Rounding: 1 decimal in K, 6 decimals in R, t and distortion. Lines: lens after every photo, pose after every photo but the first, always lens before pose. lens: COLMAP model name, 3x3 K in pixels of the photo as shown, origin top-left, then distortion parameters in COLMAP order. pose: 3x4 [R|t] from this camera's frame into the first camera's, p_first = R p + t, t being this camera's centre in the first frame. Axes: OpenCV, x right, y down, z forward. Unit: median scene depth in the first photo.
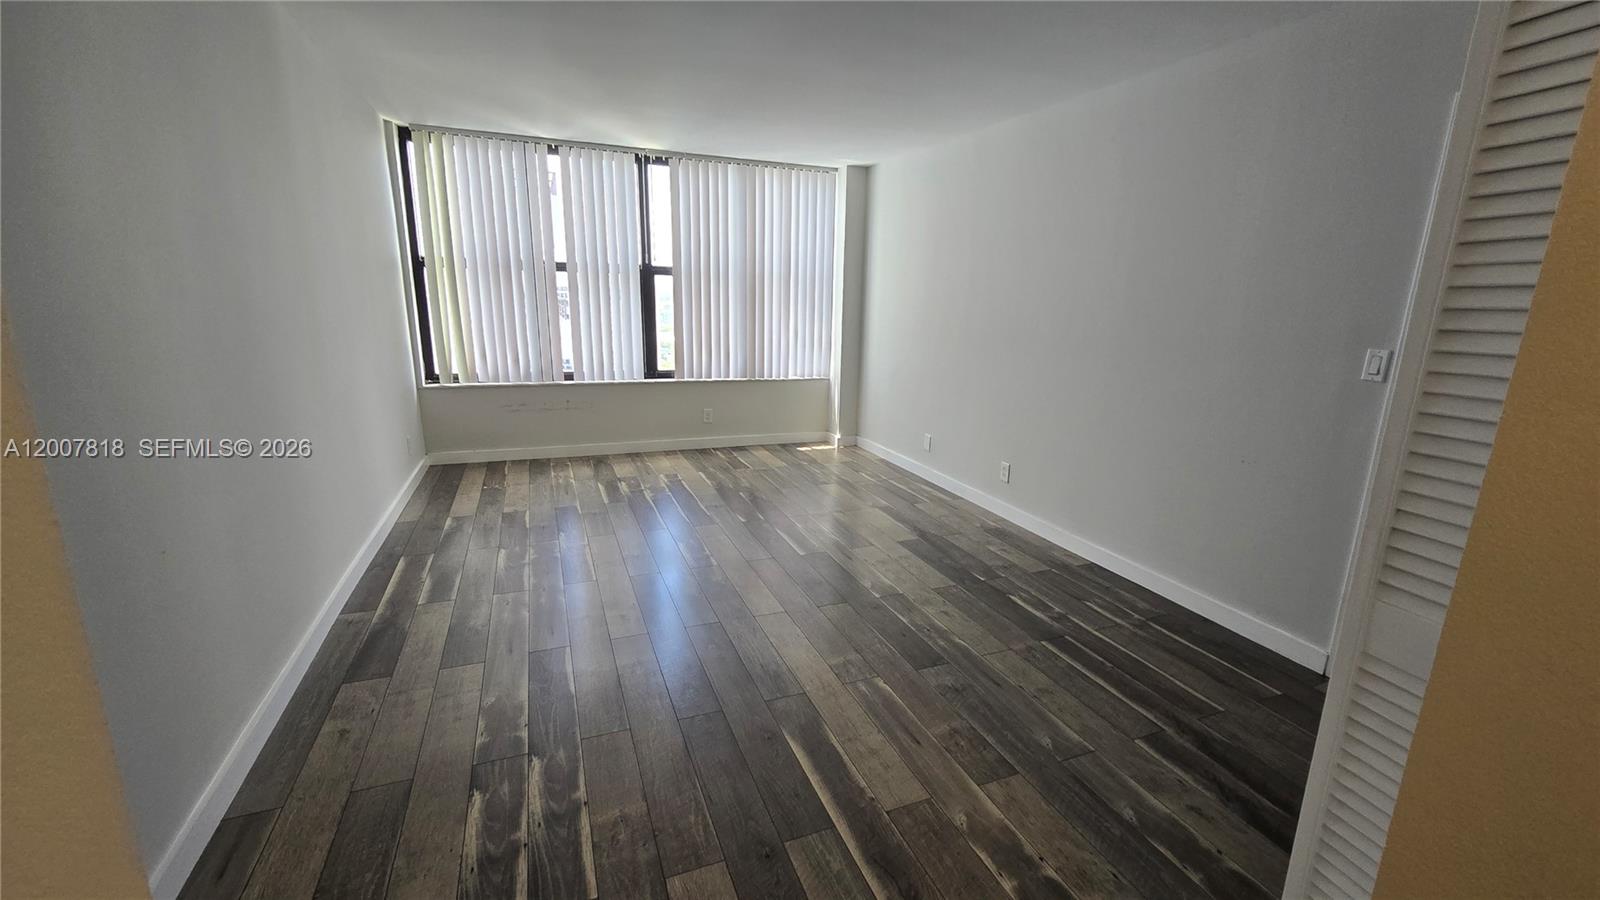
lens RADIAL K [[655.1, 0, 809.8], [0, 655.1, 454.3], [0, 0, 1]] dist [-0.003846, -0.000197]
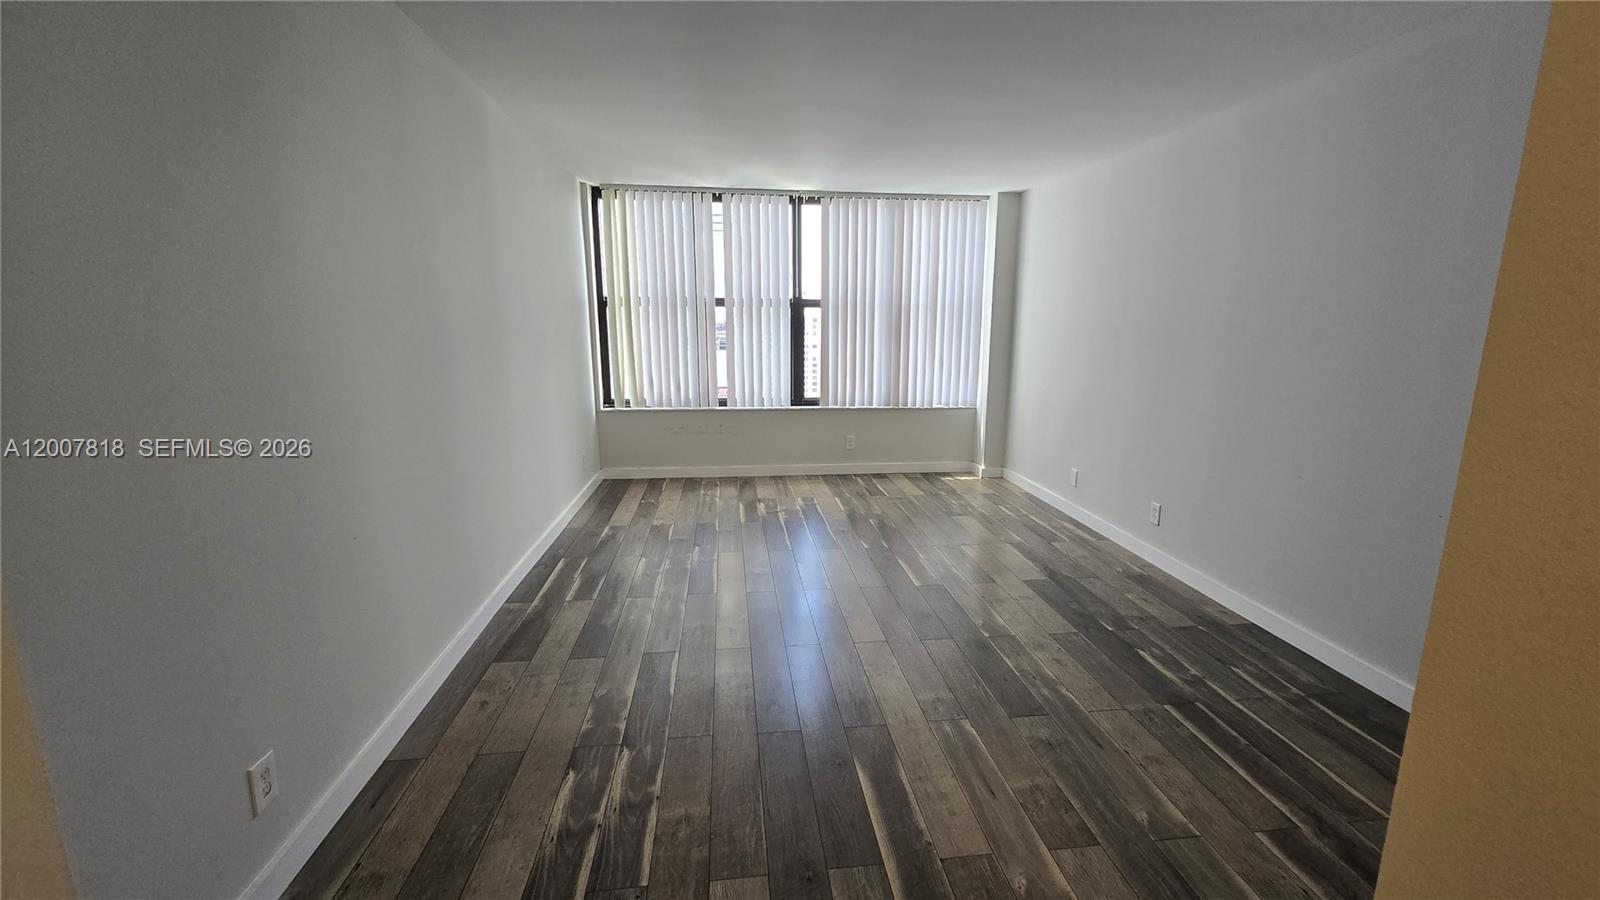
lens RADIAL K [[655.8, 0, 811.5], [0, 655.8, 451.1], [0, 0, 1]] dist [-0.001403, -0.000357]
pose [[0.965624, 0.031464, -0.258033, 0.067384], [-0.043470, 0.998215, -0.040957, -0.001470], [0.256284, 0.050765, 0.965268, -0.003010]]
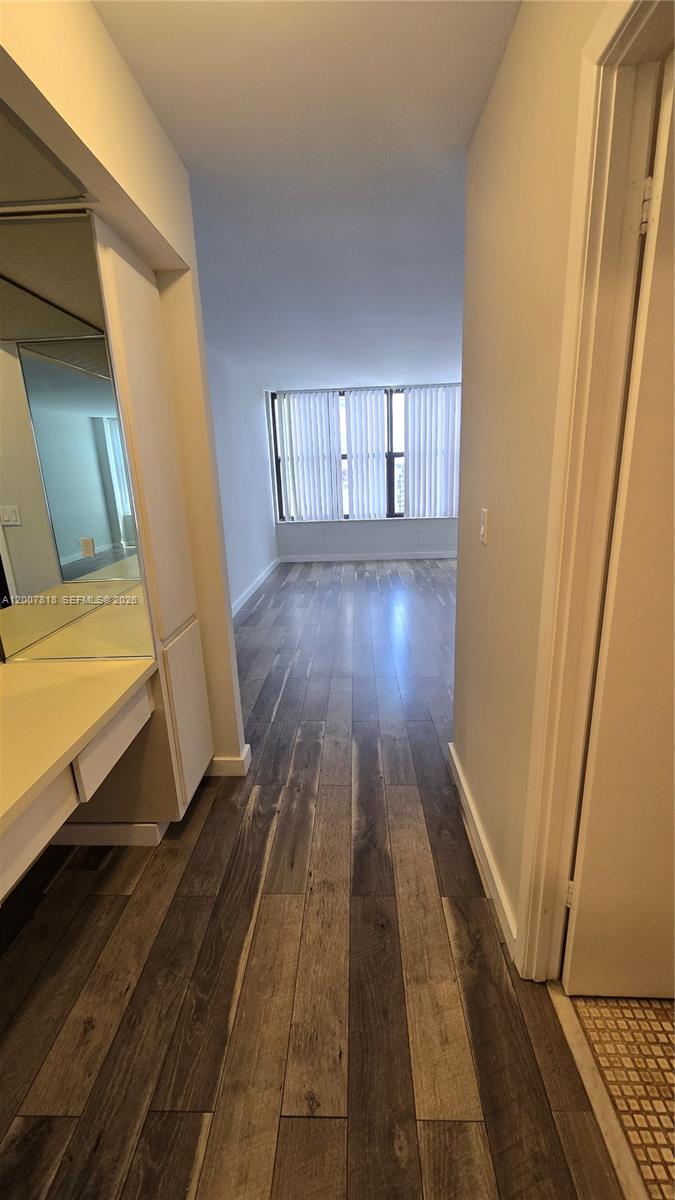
lens RADIAL K [[491.9, 0, 335.5], [0, 491.9, 609.2], [0, 0, 1]] dist [-0.001403, -0.000357]
pose [[0.905057, 0.060109, -0.421021, 0.250191], [-0.041540, 0.997722, 0.053146, 0.085165], [0.423257, -0.030610, 0.905492, -0.340980]]
